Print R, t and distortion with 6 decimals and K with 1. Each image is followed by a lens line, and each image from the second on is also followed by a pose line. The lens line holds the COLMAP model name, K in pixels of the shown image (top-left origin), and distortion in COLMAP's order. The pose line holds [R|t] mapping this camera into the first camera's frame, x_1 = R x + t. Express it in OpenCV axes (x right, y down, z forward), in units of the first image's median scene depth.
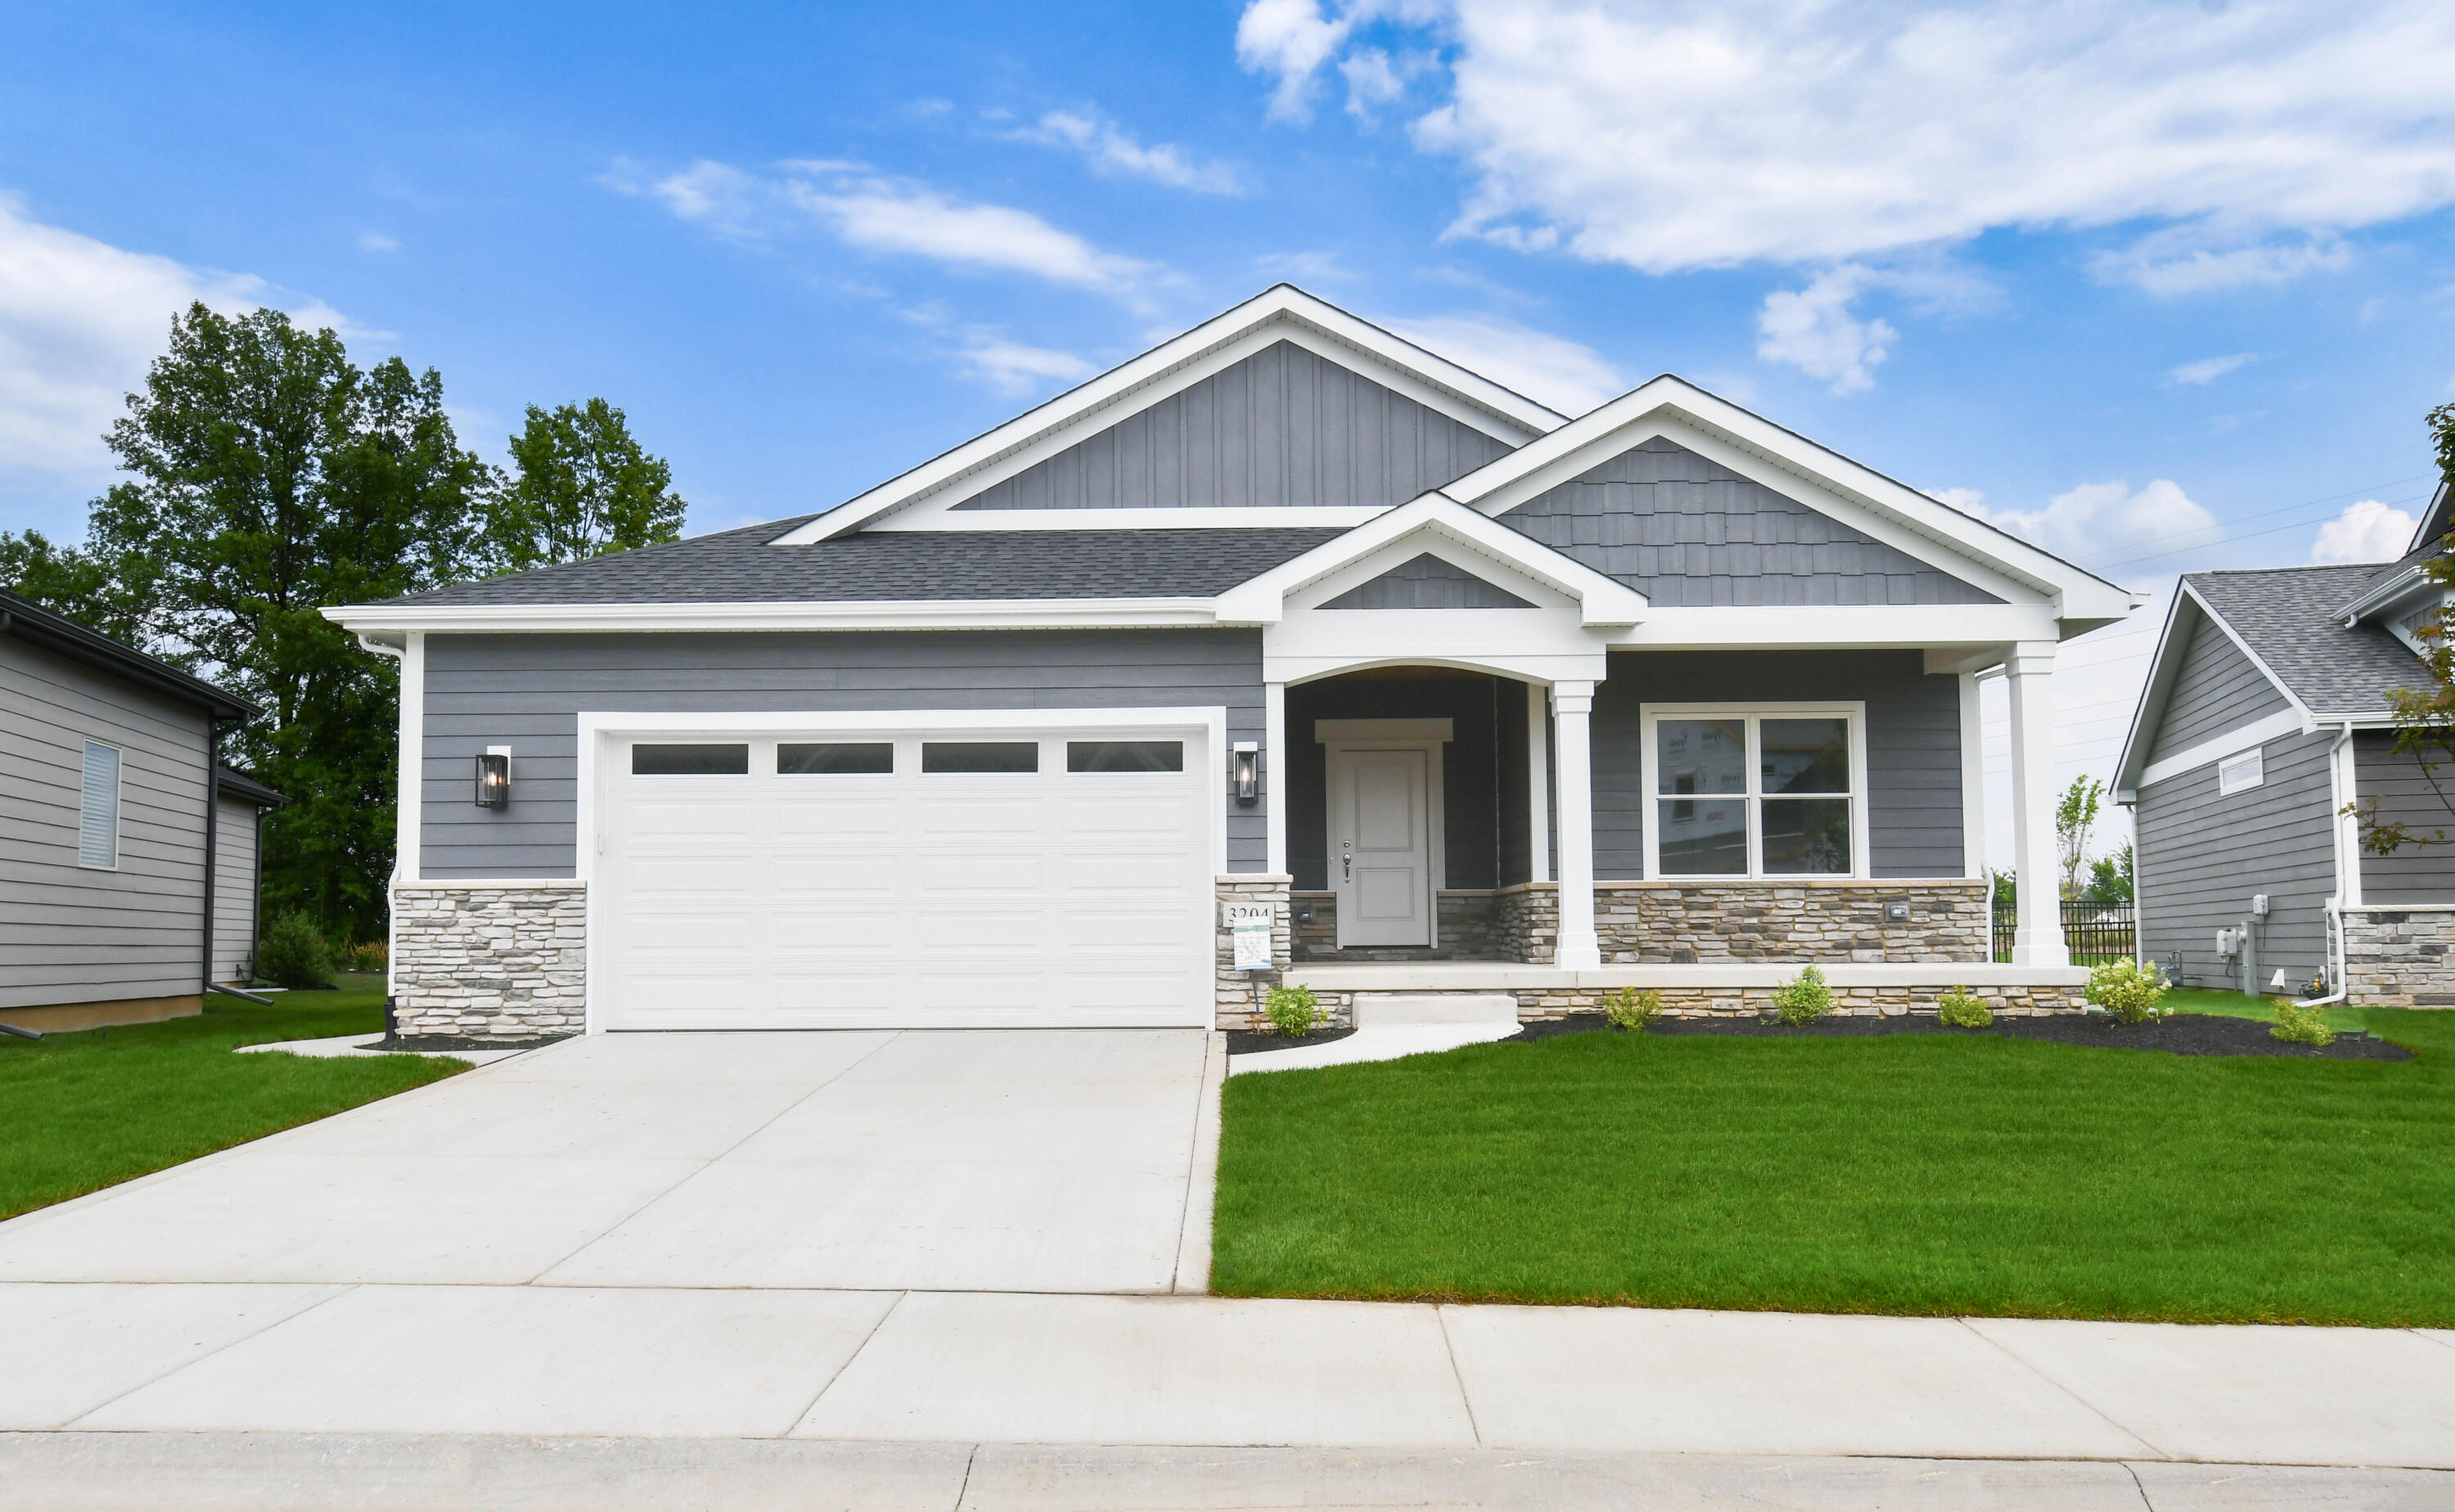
lens RADIAL K [[1919.7, 0, 1228.0], [0, 1919.7, 811.0], [0, 0, 1]] dist [0.002143, -0.001699]
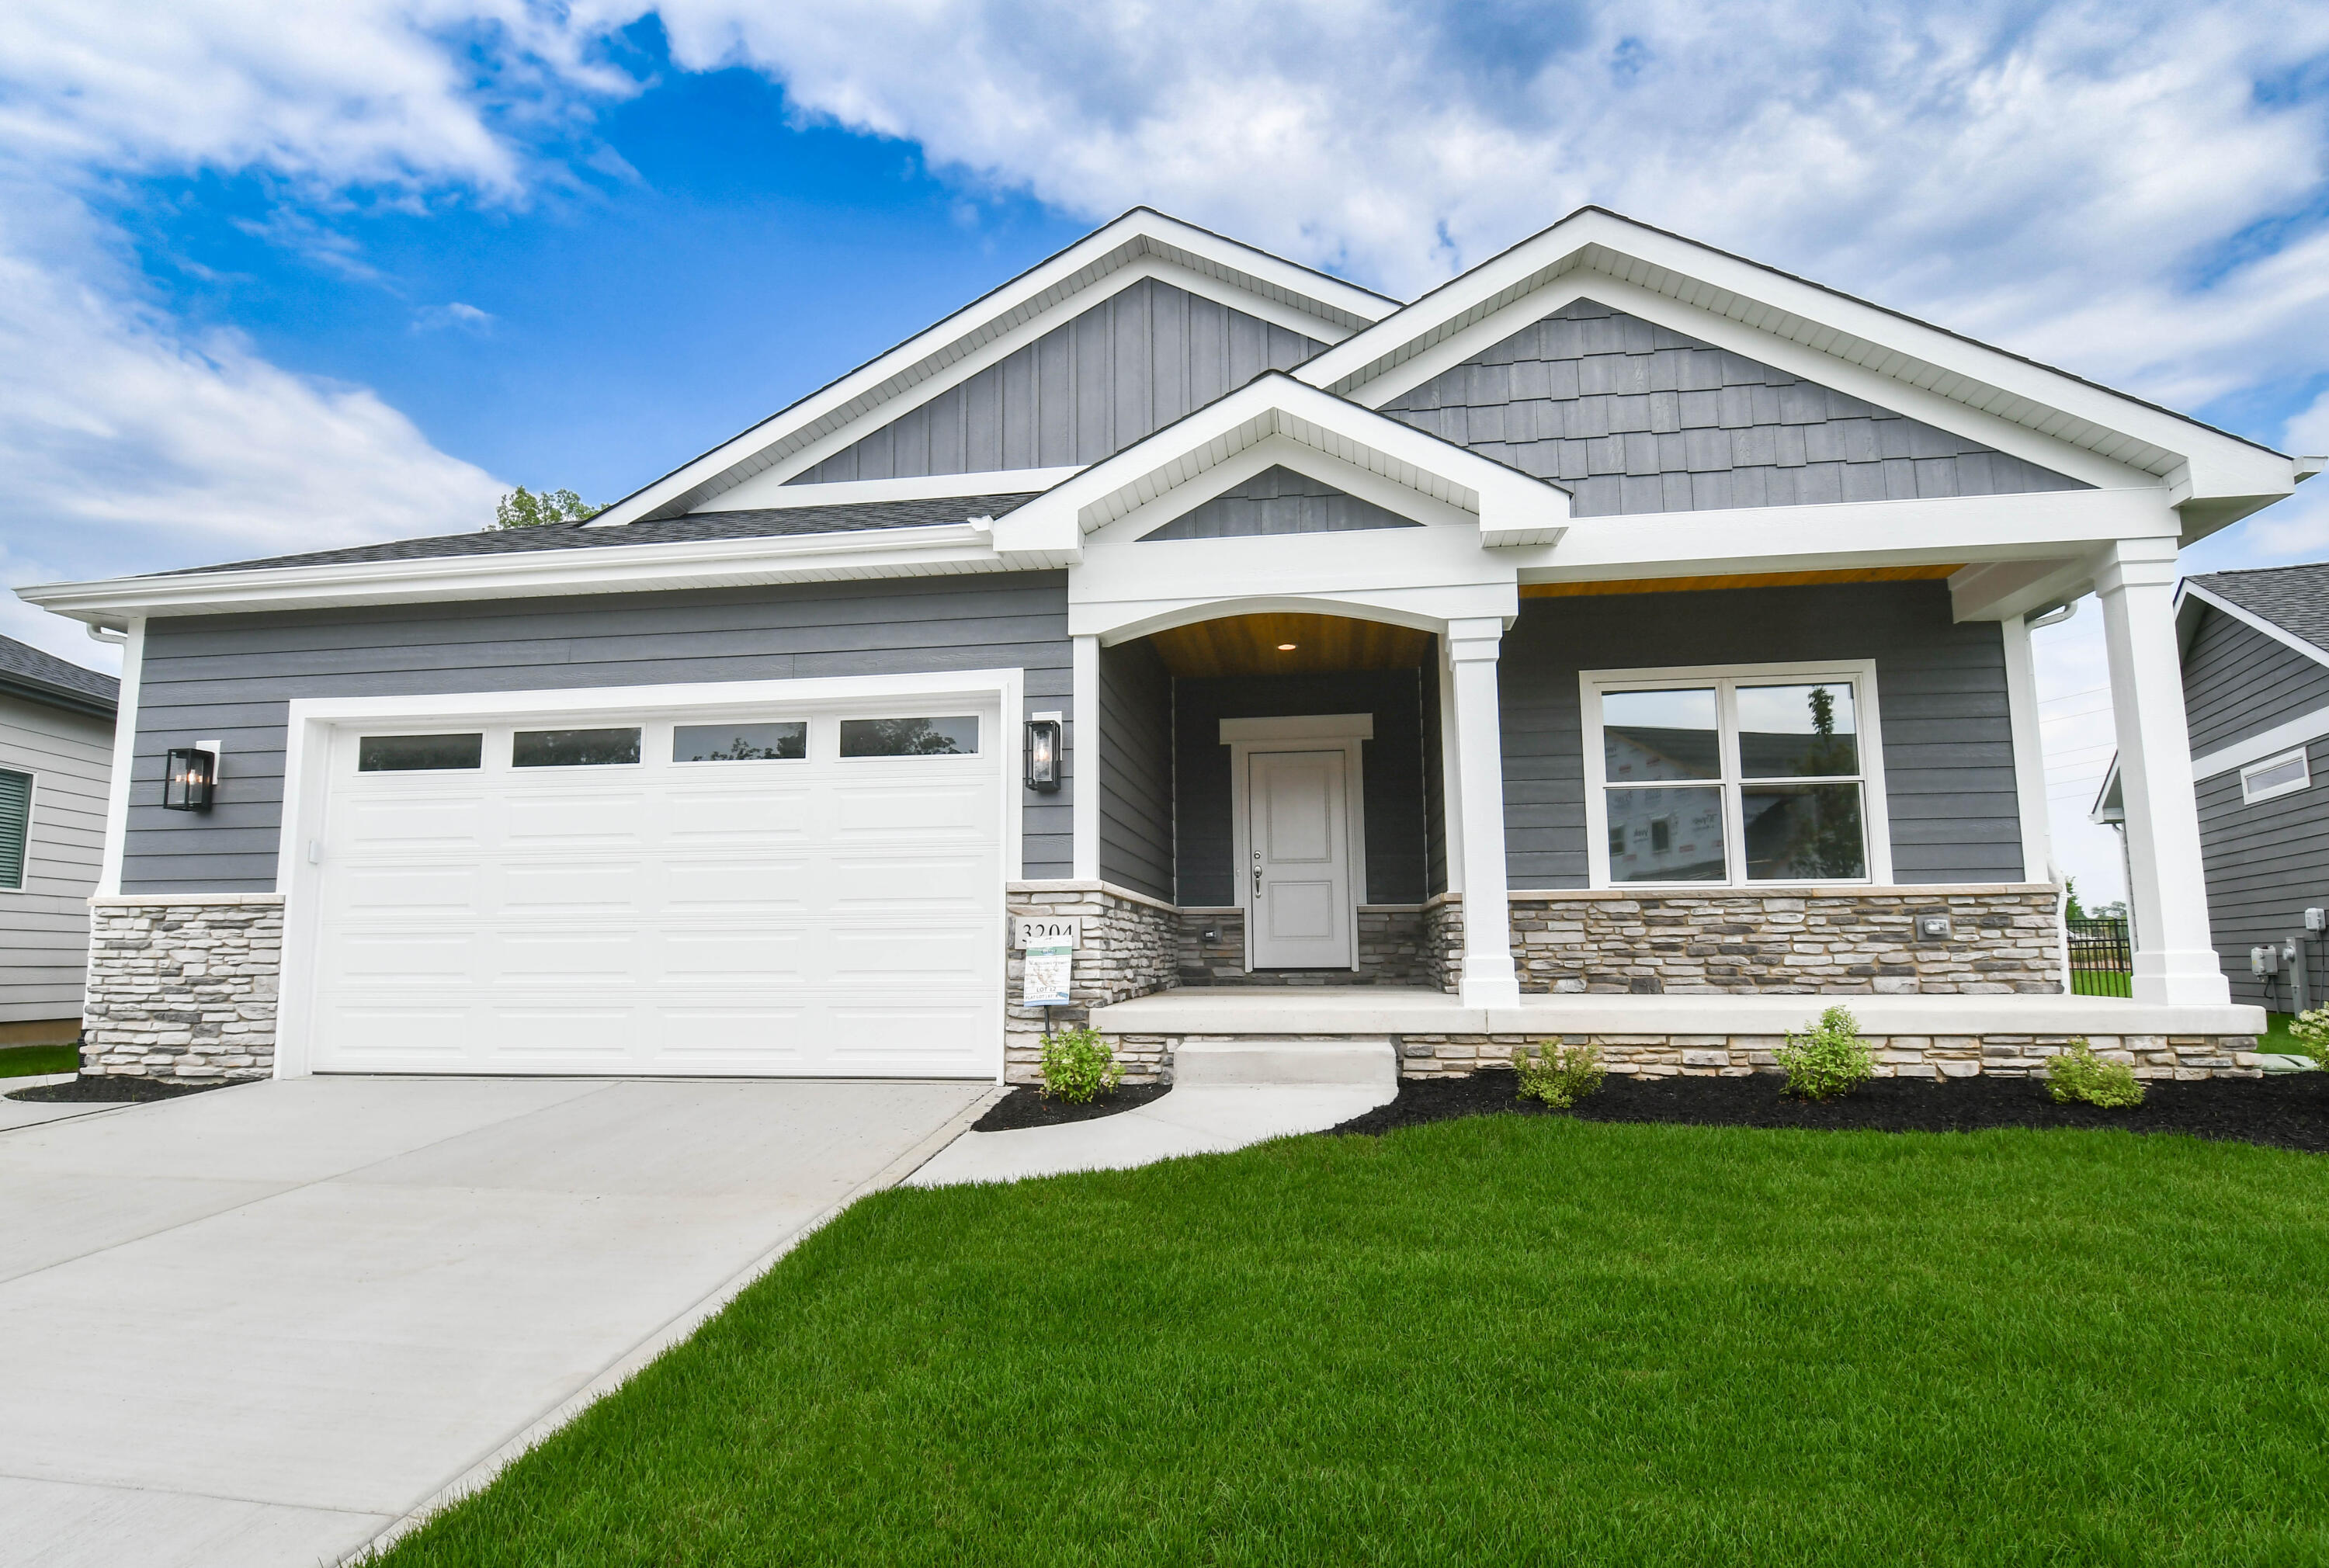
lens RADIAL K [[1258.3, 0, 1165.6], [0, 1258.3, 787.7], [0, 0, 1]] dist [0.012159, -0.022344]
pose [[0.989076, -0.019712, -0.146084, 0.130951], [0.010457, 0.997904, -0.063854, 0.028243], [0.147037, 0.061629, 0.987209, 0.498143]]
